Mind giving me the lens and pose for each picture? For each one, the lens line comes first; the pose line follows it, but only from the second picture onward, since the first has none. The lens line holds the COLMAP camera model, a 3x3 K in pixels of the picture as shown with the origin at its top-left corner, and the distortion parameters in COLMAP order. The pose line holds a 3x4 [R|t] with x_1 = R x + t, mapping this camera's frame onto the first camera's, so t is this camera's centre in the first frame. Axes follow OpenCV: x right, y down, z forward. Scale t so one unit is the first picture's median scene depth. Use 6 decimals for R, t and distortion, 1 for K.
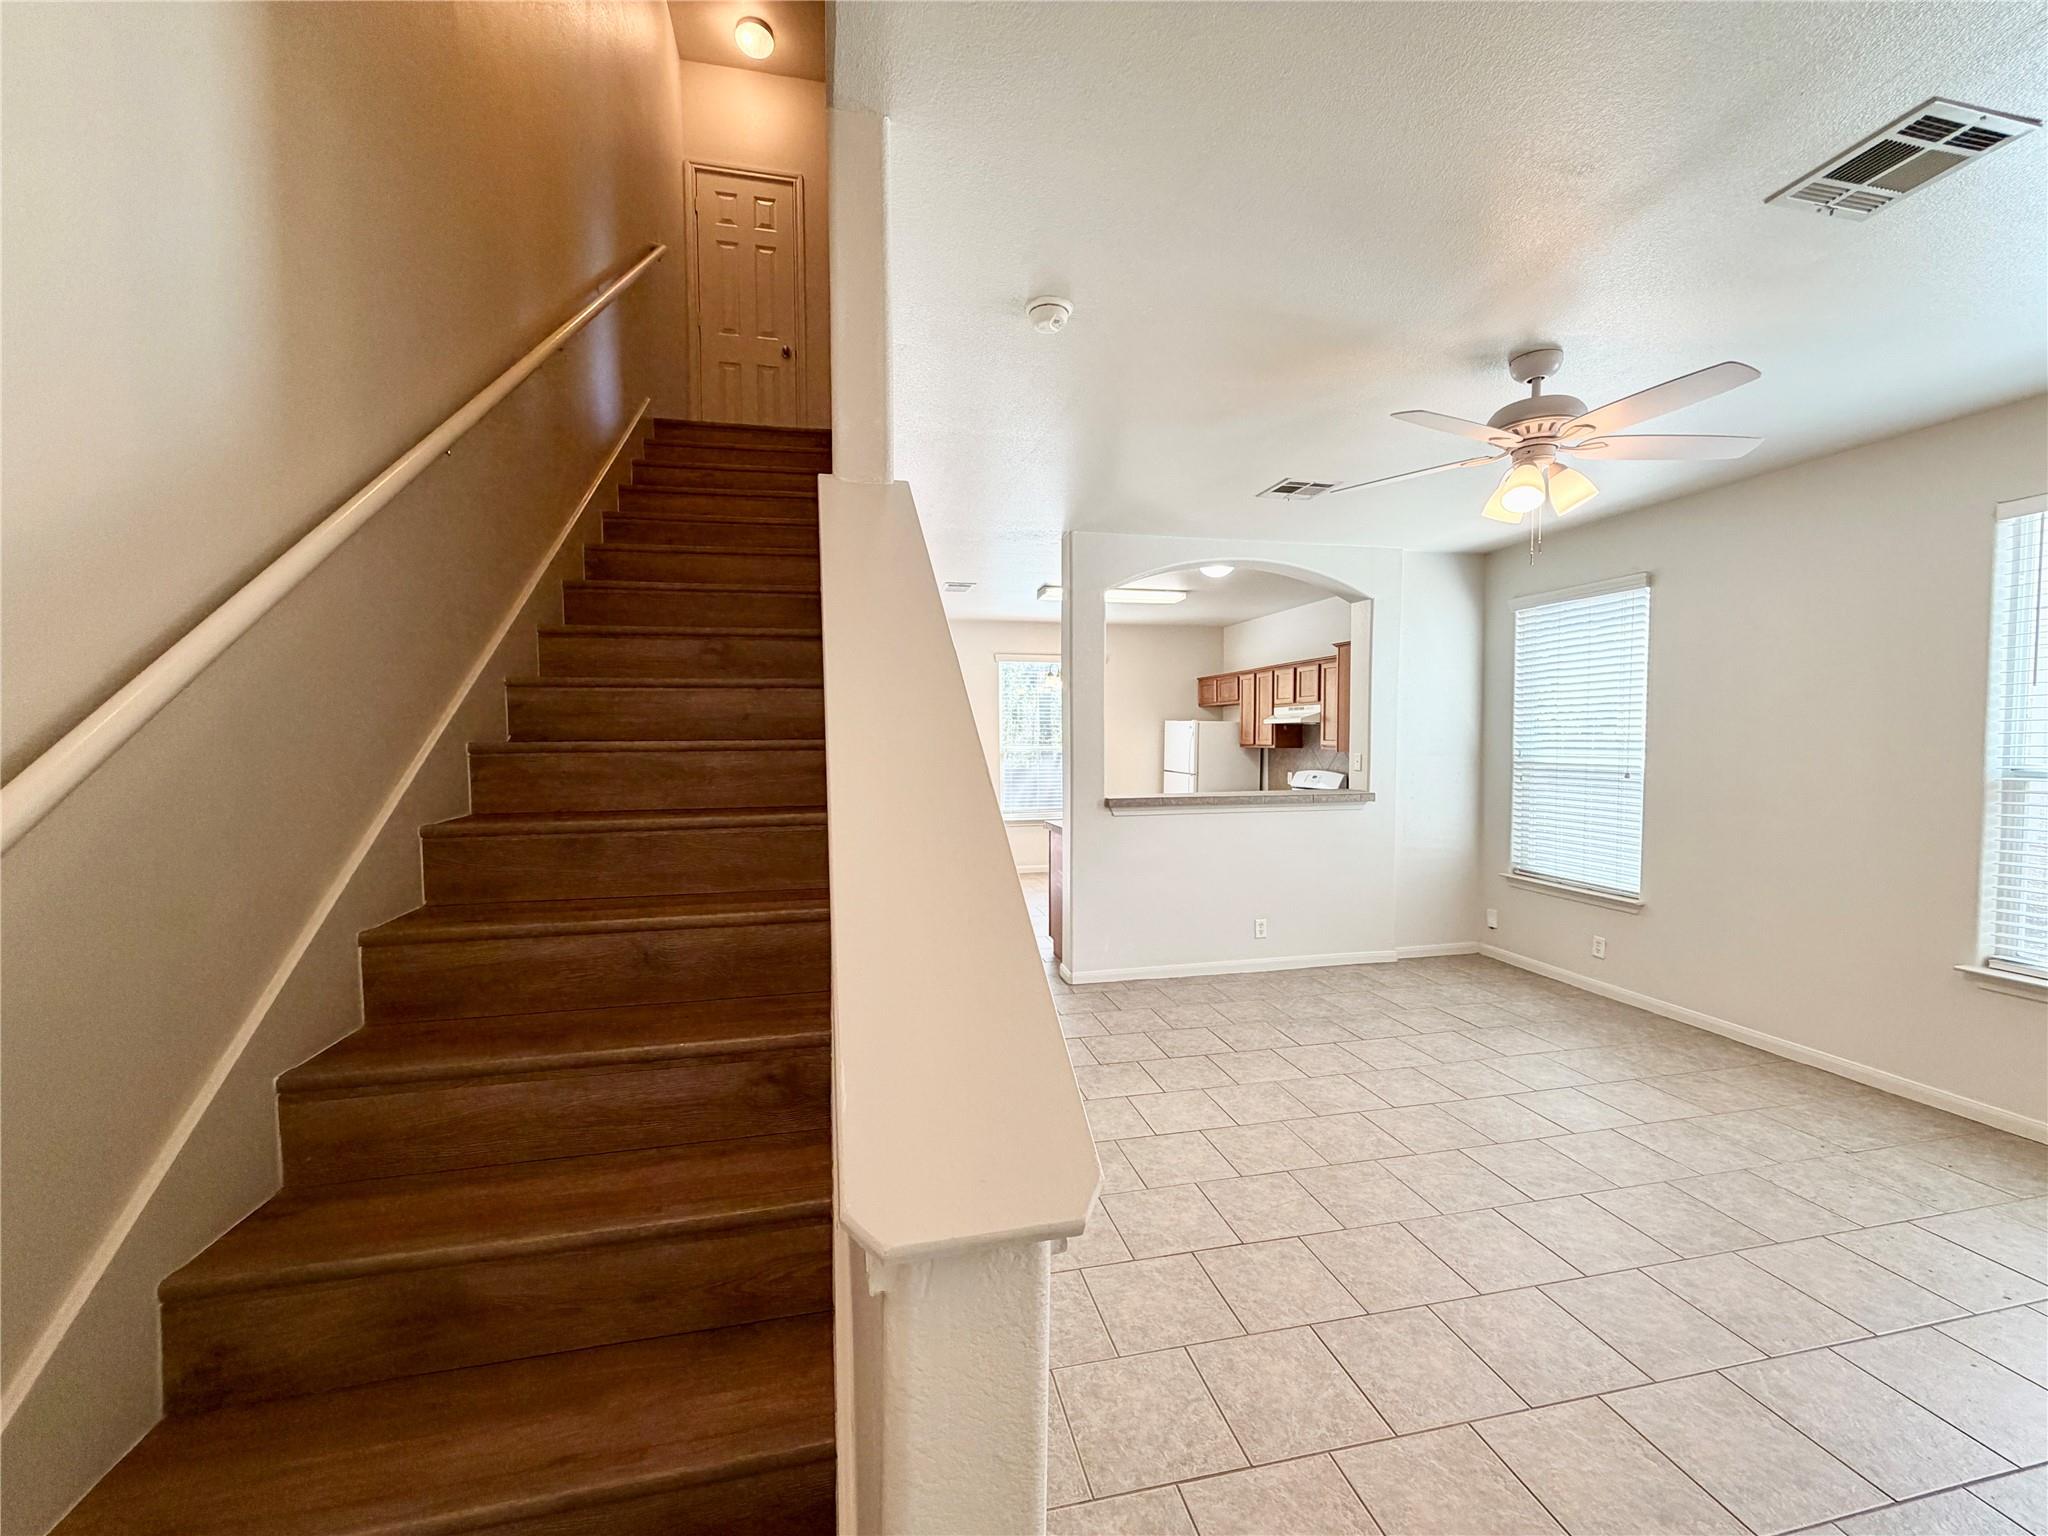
lens RADIAL K [[815.2, 0, 1020.3], [0, 815.2, 769.2], [0, 0, 1]] dist [0.000787, 0.000025]
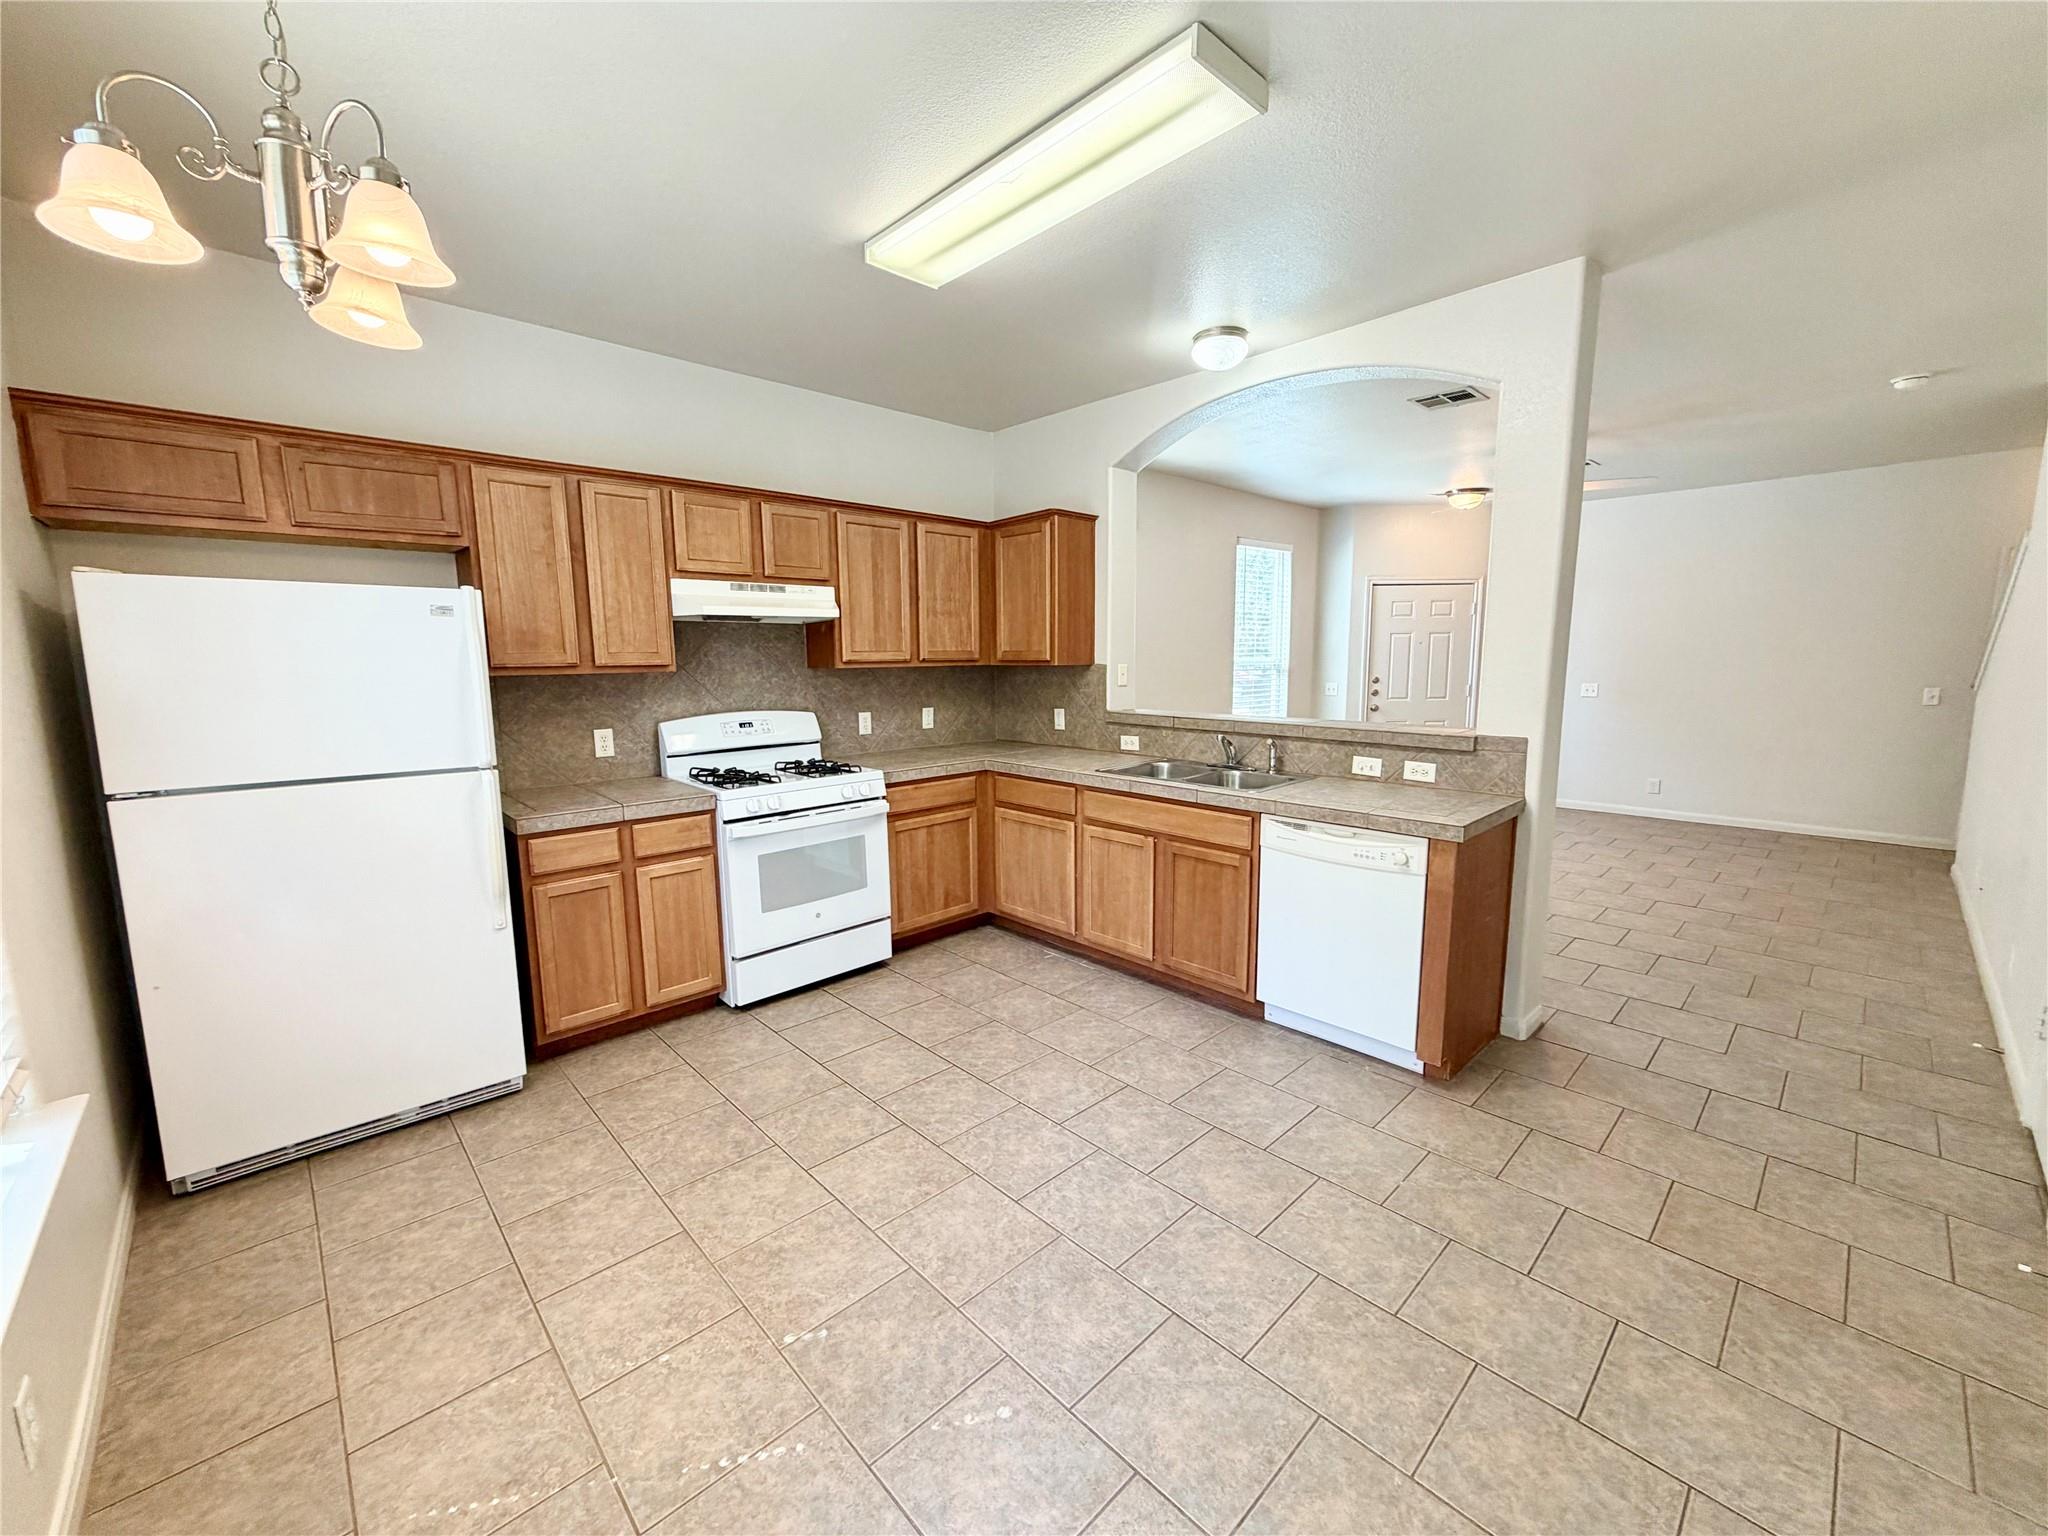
lens RADIAL K [[813.6, 0, 1021.0], [0, 813.6, 769.0], [0, 0, 1]] dist [-0.000634, 0.000268]
pose [[-0.515610, -0.111928, 0.849481, -0.411862], [0.047075, 0.986233, 0.158520, -0.088974], [-0.855529, 0.121724, -0.503243, 2.702784]]
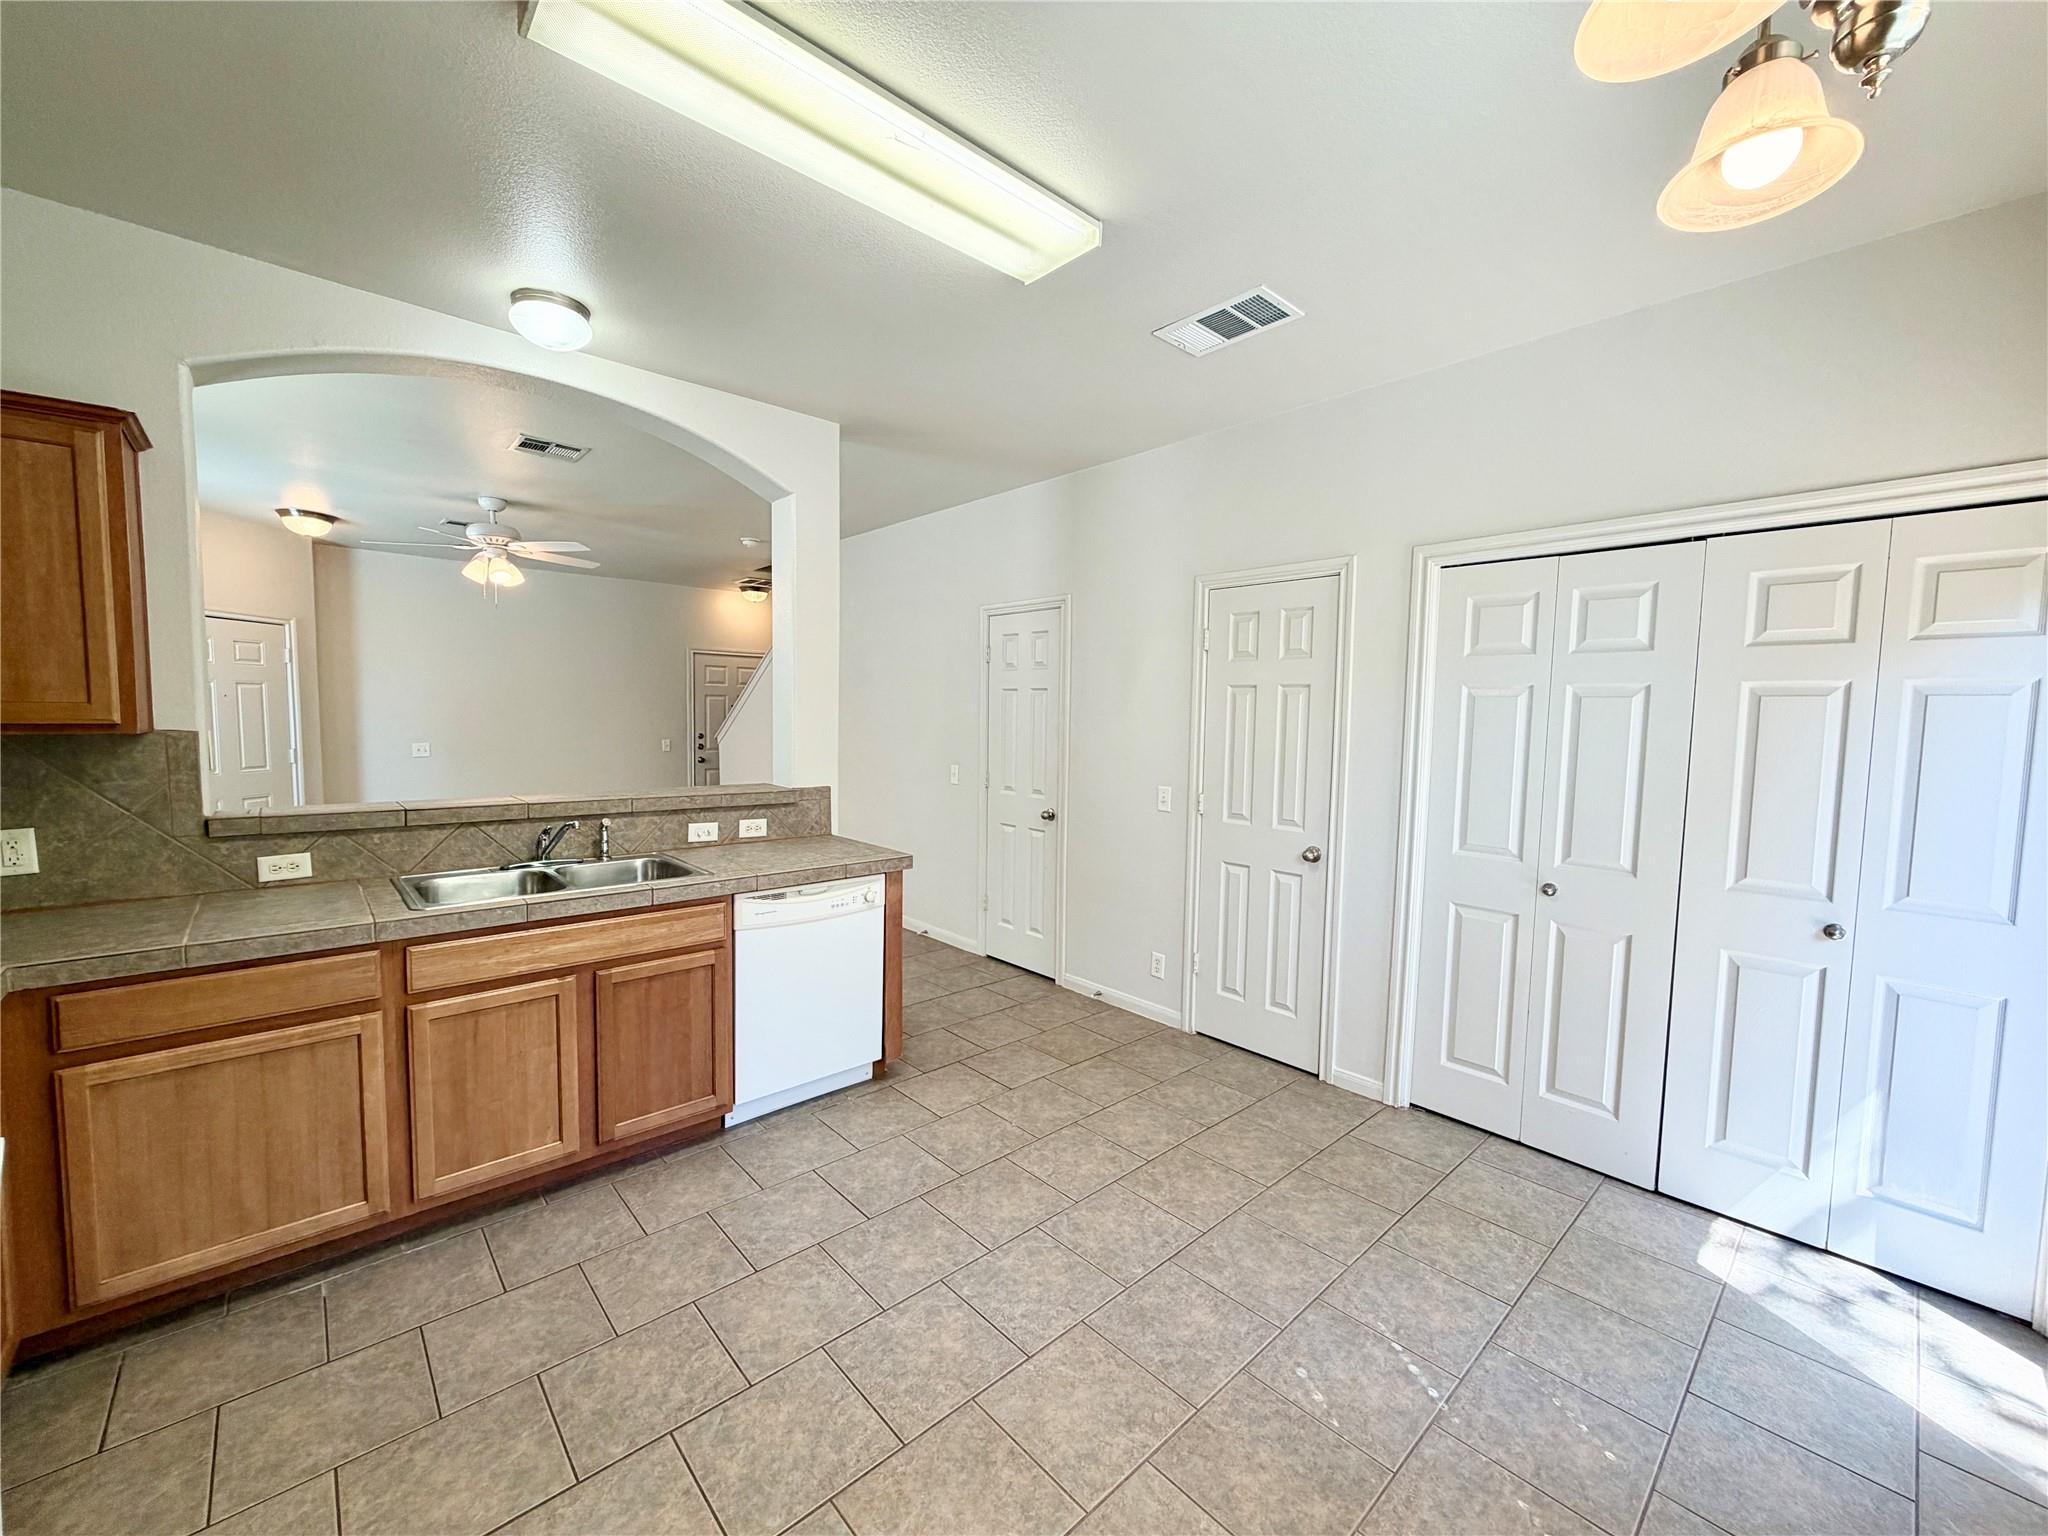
lens RADIAL K [[813.6, 0, 1021.0], [0, 813.6, 769.0], [0, 0, 1]] dist [-0.000634, 0.000268]
pose [[-0.867574, 0.026166, -0.496620, 0.452347], [-0.031003, 0.993827, 0.106523, -0.105586], [0.496342, 0.107813, -0.861407, 2.868626]]
